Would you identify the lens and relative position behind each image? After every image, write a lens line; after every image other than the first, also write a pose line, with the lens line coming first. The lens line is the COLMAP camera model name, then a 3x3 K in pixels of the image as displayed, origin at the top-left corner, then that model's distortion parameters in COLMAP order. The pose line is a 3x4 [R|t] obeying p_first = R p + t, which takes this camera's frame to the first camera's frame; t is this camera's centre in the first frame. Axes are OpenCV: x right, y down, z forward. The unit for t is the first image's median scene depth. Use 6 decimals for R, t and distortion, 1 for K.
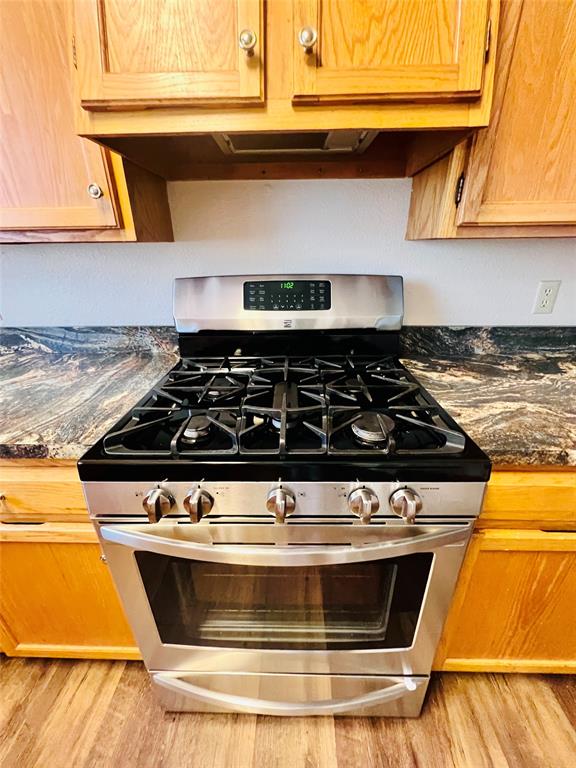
lens RADIAL K [[312.4, 0, 288.0], [0, 312.4, 384.0], [0, 0, 1]] dist [-0.002494, -0.000082]
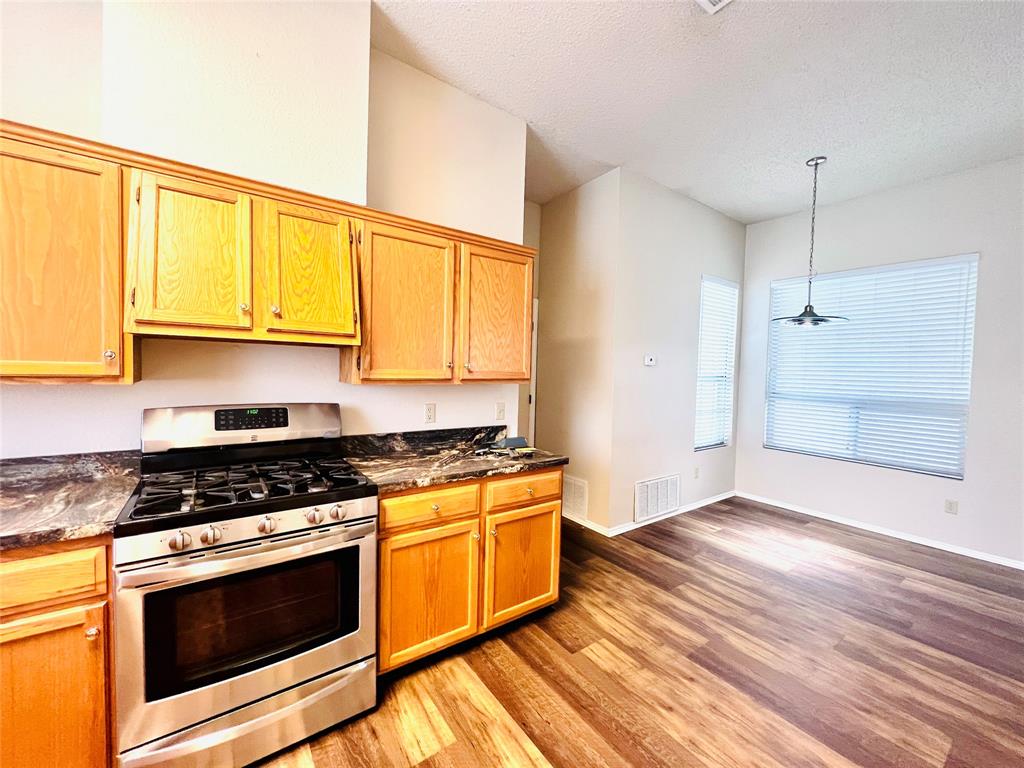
lens RADIAL K [[410.9, 0, 508.5], [0, 410.9, 382.7], [0, 0, 1]] dist [-0.000652, -0.000043]
pose [[0.798909, 0.010352, 0.601362, -0.198199], [0.206419, 0.934403, -0.290313, 0.337093], [-0.564920, 0.356067, 0.744367, -1.074078]]
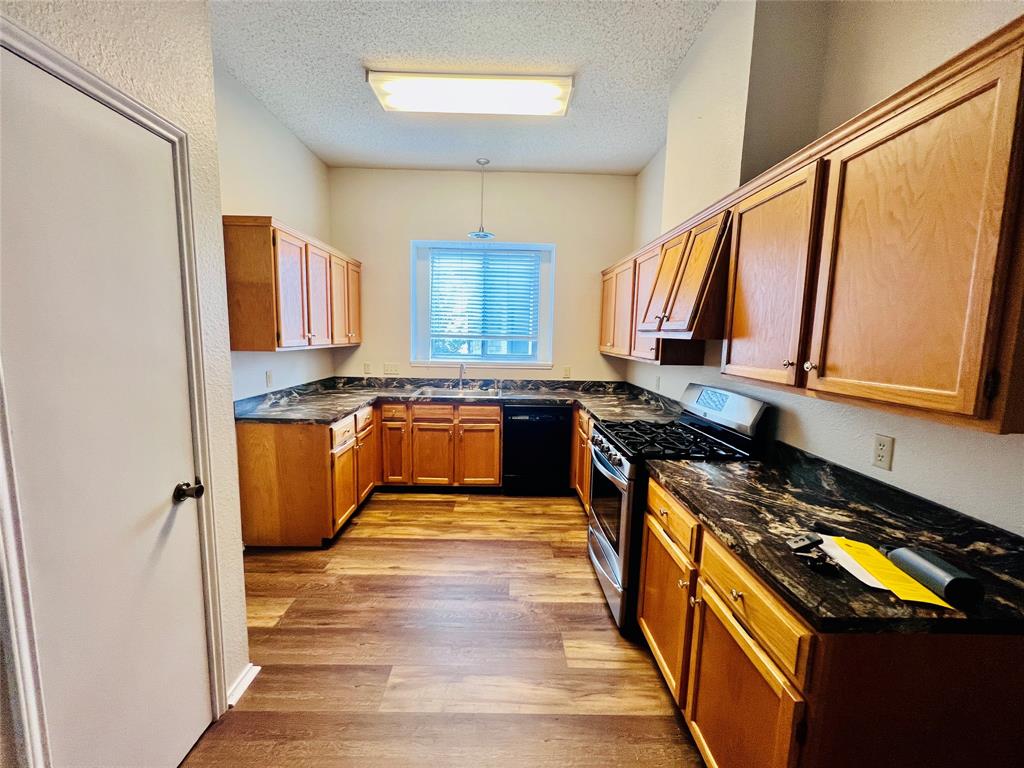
lens RADIAL K [[410.9, 0, 508.5], [0, 410.9, 382.7], [0, 0, 1]] dist [-0.000652, -0.000043]
pose [[0.040170, 0.131390, -0.990517, 2.226717], [-0.419098, 0.902118, 0.102668, -0.127956], [0.907052, 0.410999, 0.091303, -0.288385]]
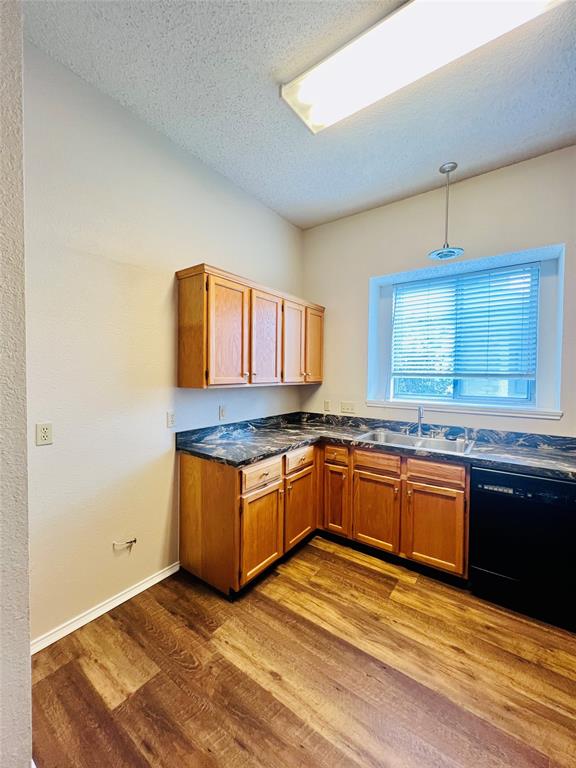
lens RADIAL K [[308.2, 0, 288.9], [0, 308.2, 381.2], [0, 0, 1]] dist [-0.000652, -0.000043]
pose [[-0.565688, 0.030119, -0.824069, 0.927084], [-0.331334, 0.906814, 0.260589, -0.189322], [0.755126, 0.420454, -0.502994, -0.028120]]
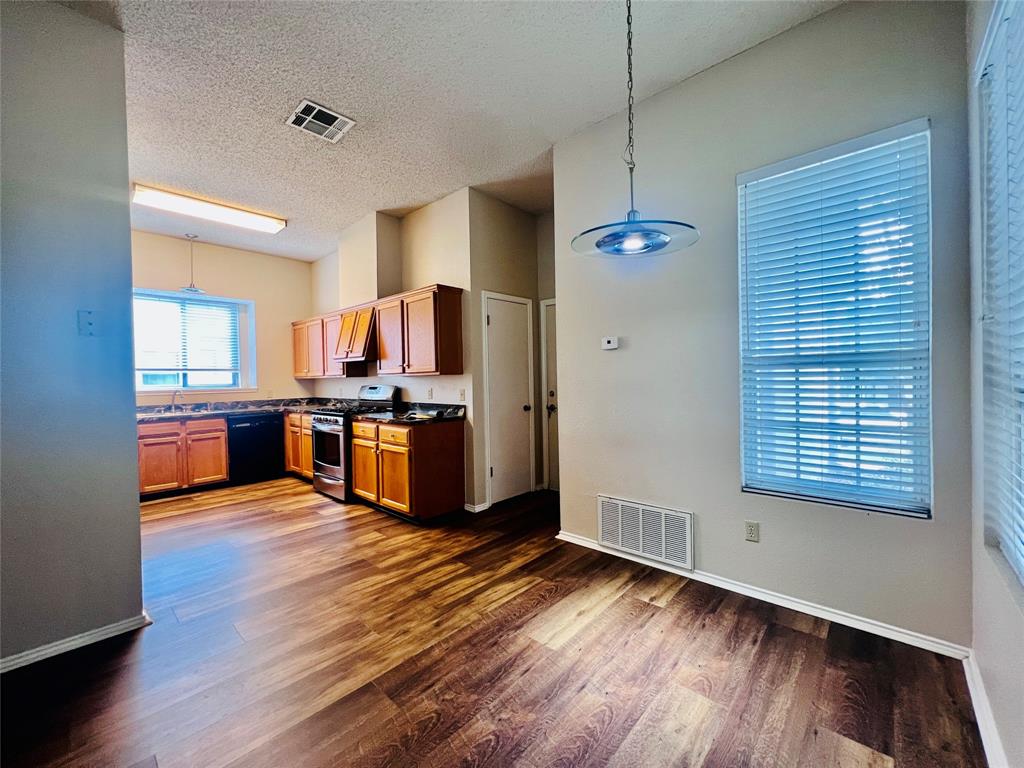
lens RADIAL K [[410.9, 0, 508.5], [0, 410.9, 382.7], [0, 0, 1]] dist [-0.000652, -0.000043]
pose [[0.752797, 0.005423, -0.658230, 4.386460], [-0.254624, 0.924524, -0.283588, 0.603862], [0.607012, 0.381086, 0.697360, -1.458642]]
